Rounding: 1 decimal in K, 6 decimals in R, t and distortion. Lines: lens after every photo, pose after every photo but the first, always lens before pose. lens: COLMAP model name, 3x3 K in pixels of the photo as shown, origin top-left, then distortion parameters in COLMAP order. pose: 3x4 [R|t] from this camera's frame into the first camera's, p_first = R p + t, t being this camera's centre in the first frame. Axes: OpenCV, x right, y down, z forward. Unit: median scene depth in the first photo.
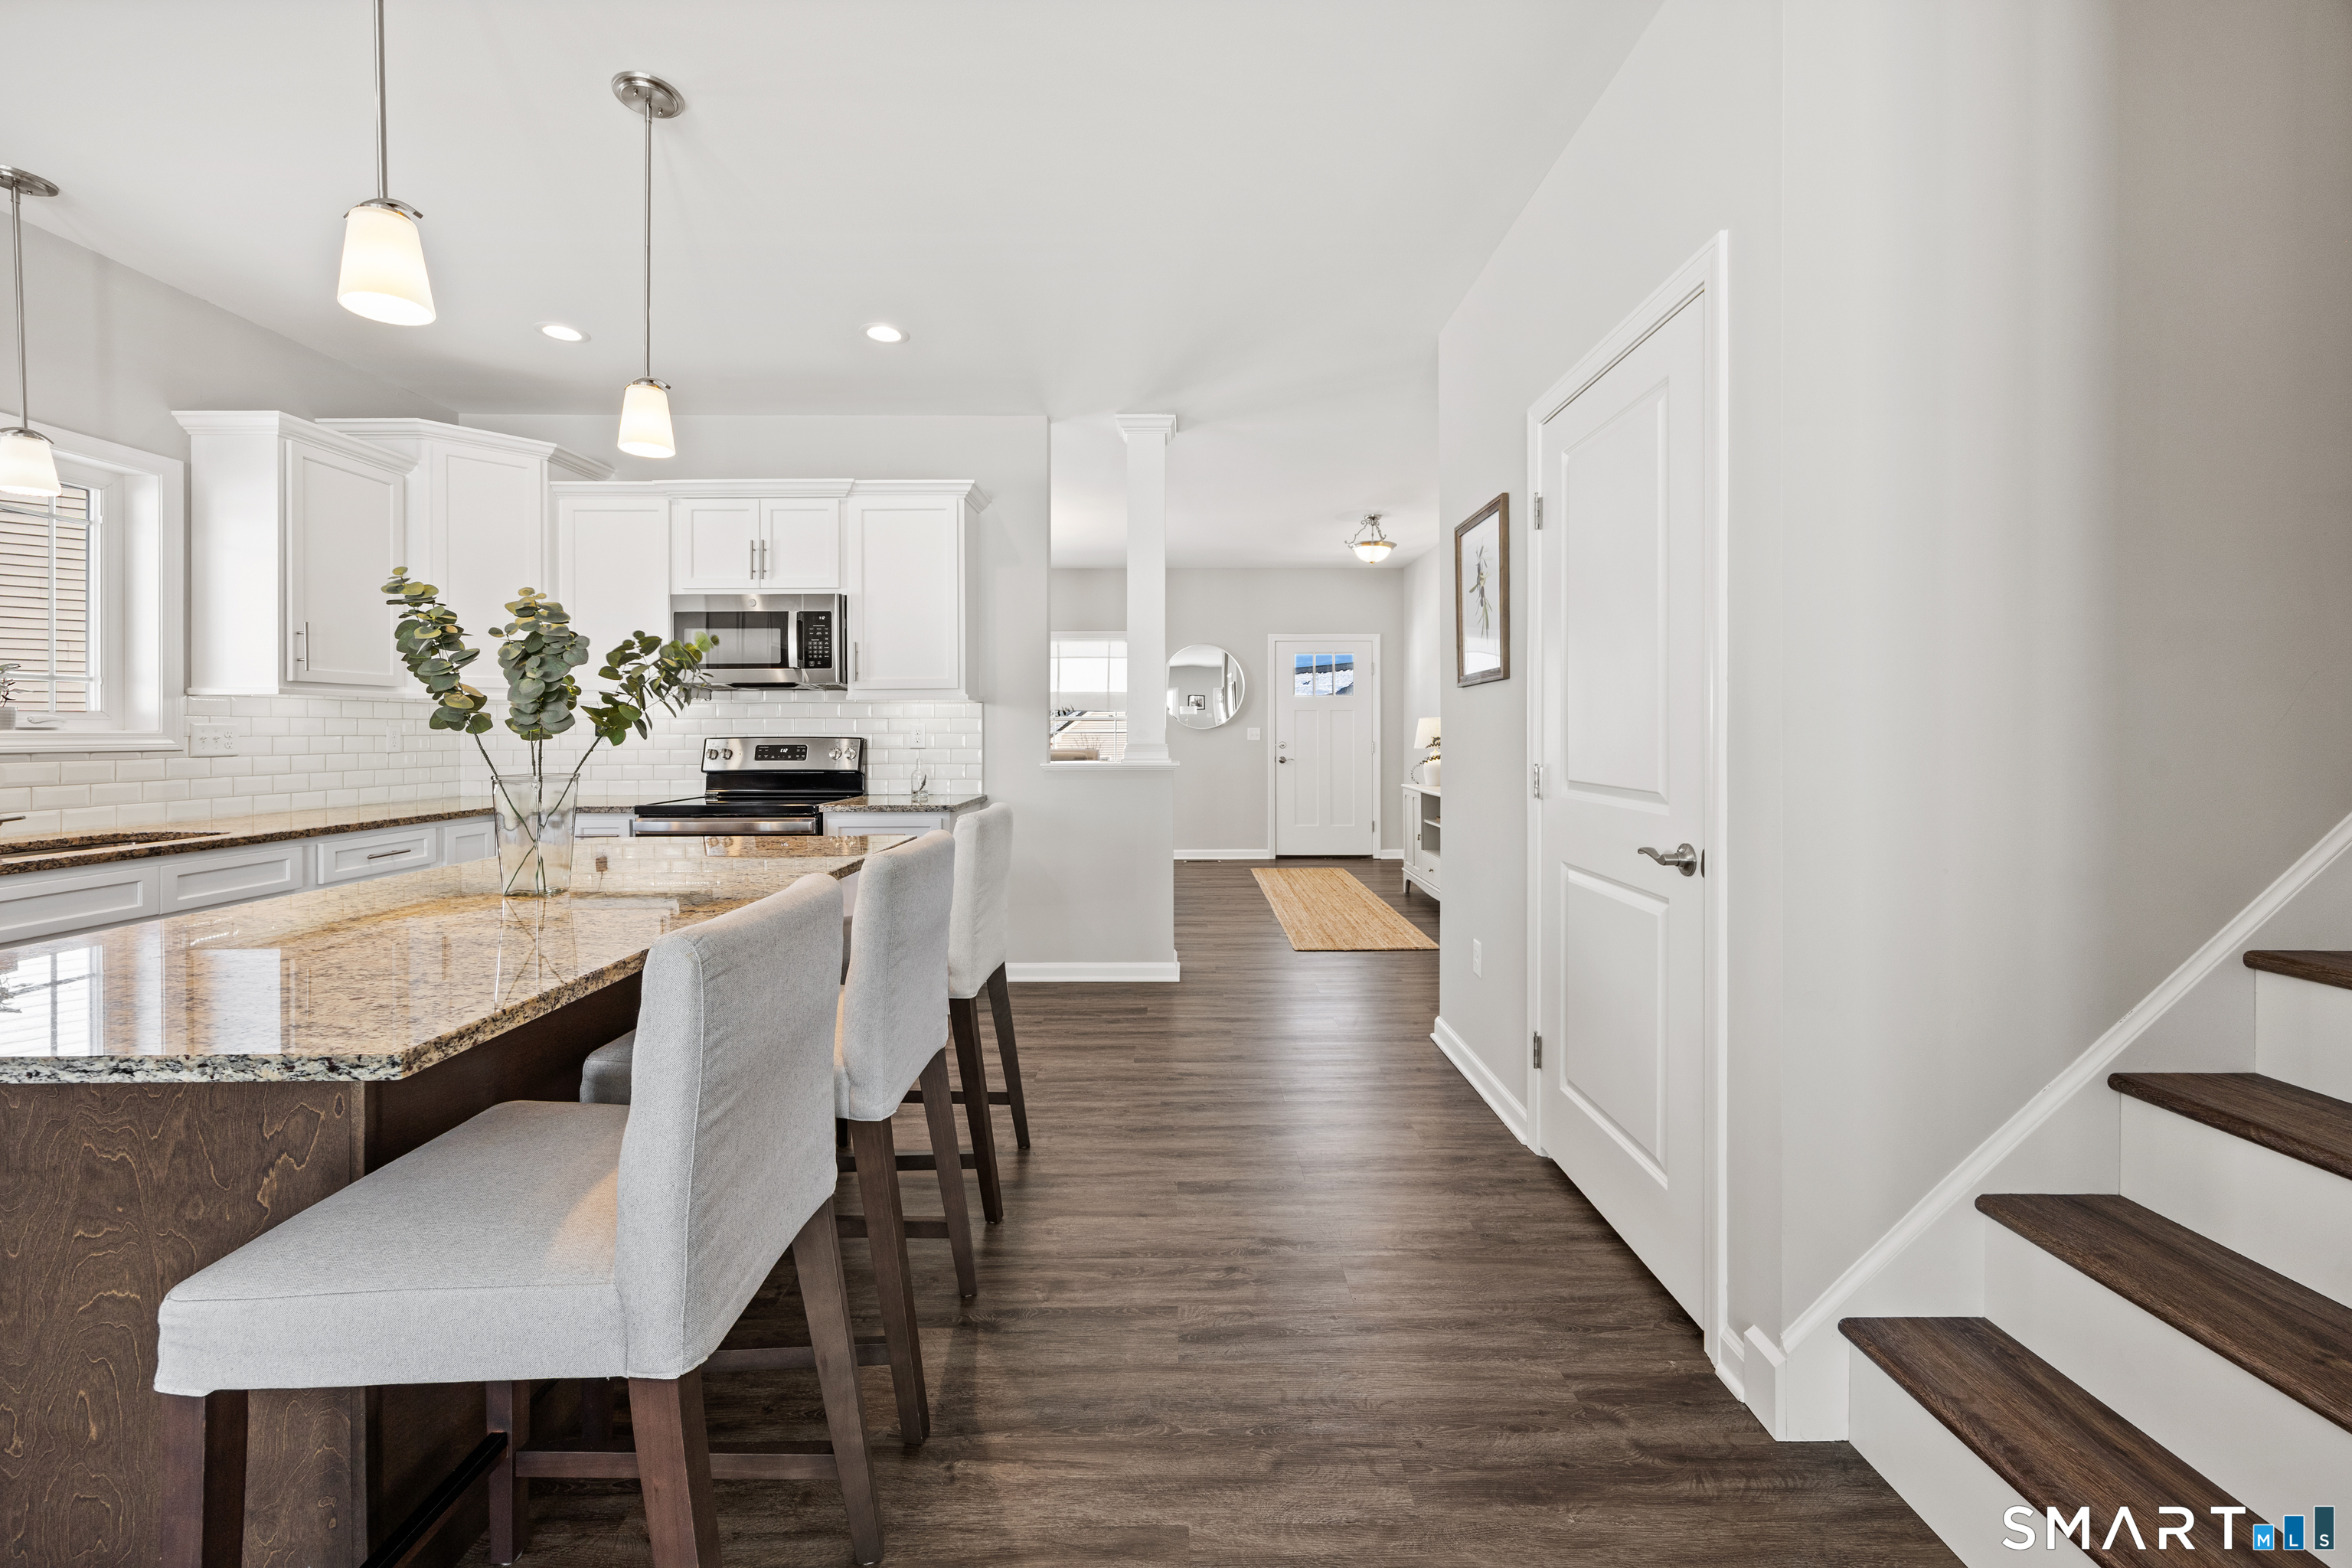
lens RADIAL K [[955.2, 0, 1171.2], [0, 955.2, 722.3], [0, 0, 1]] dist [-0.001835, -0.000452]
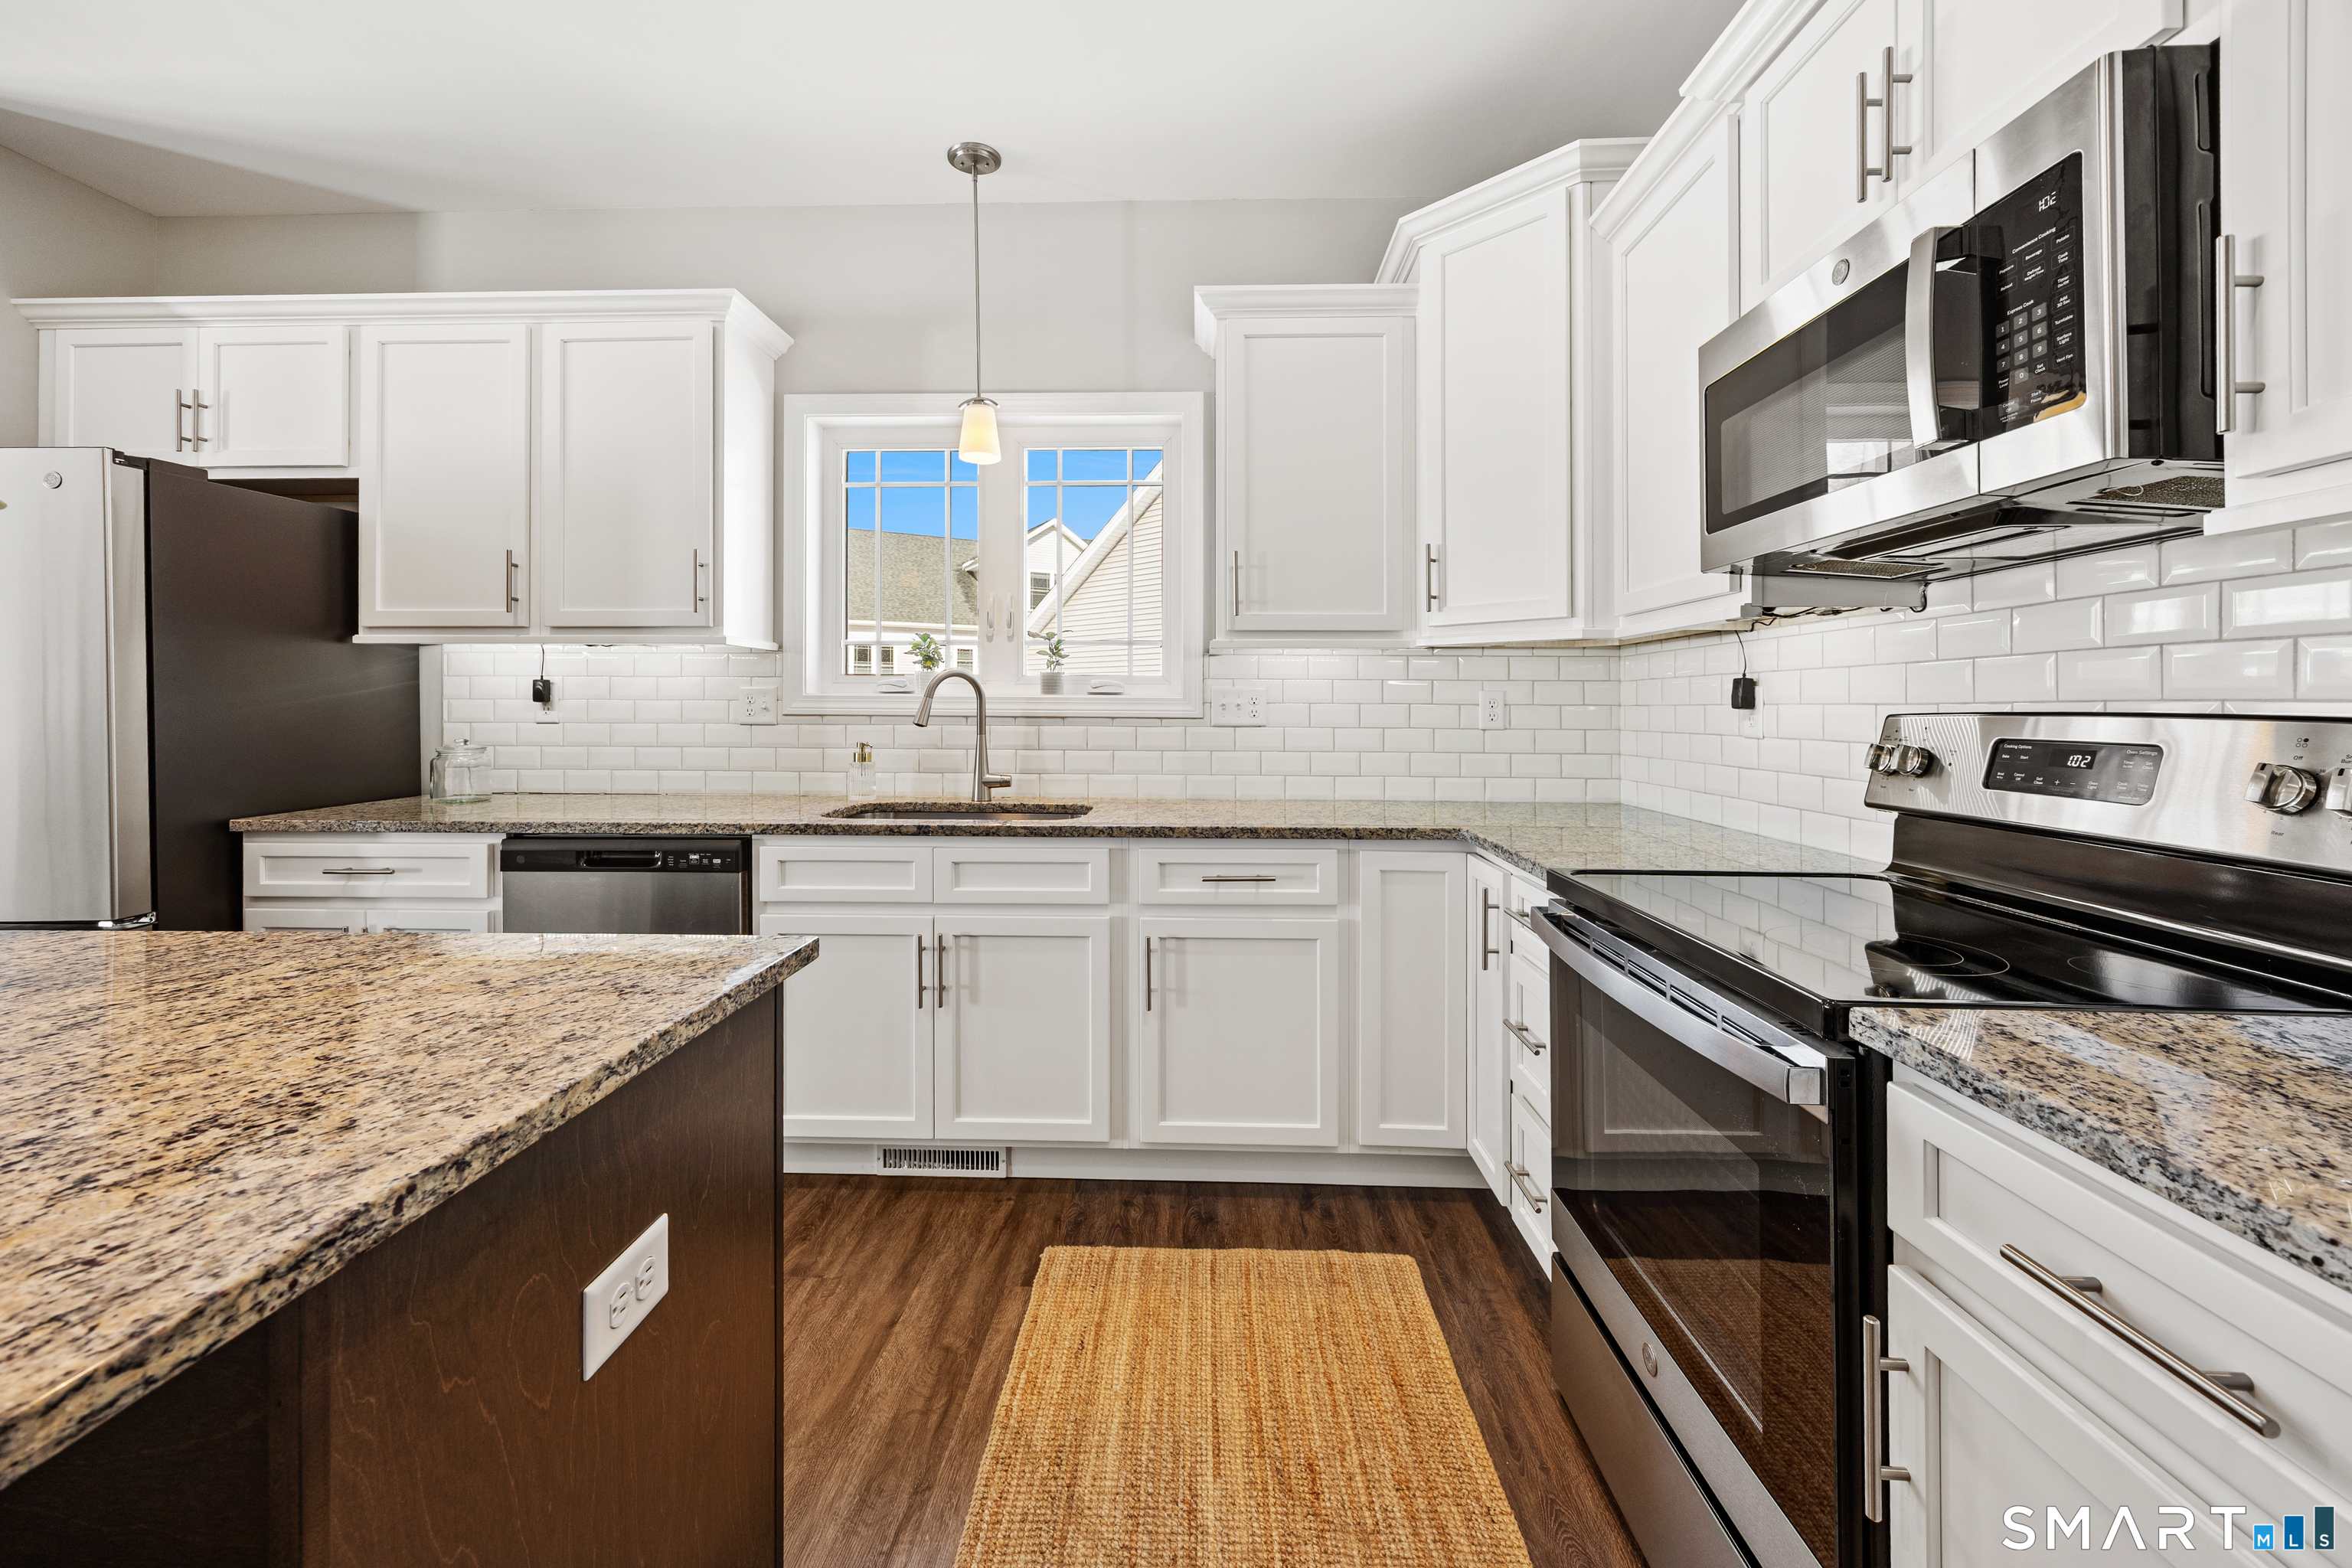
lens RADIAL K [[955.2, 0, 1164.5], [0, 955.2, 702.6], [0, 0, 1]] dist [-0.001835, -0.000452]
pose [[-0.048941, -0.001376, -0.998801, -0.139103], [0.002970, 0.999994, -0.001523, 0.014309], [0.998797, -0.003041, -0.048936, 0.901183]]
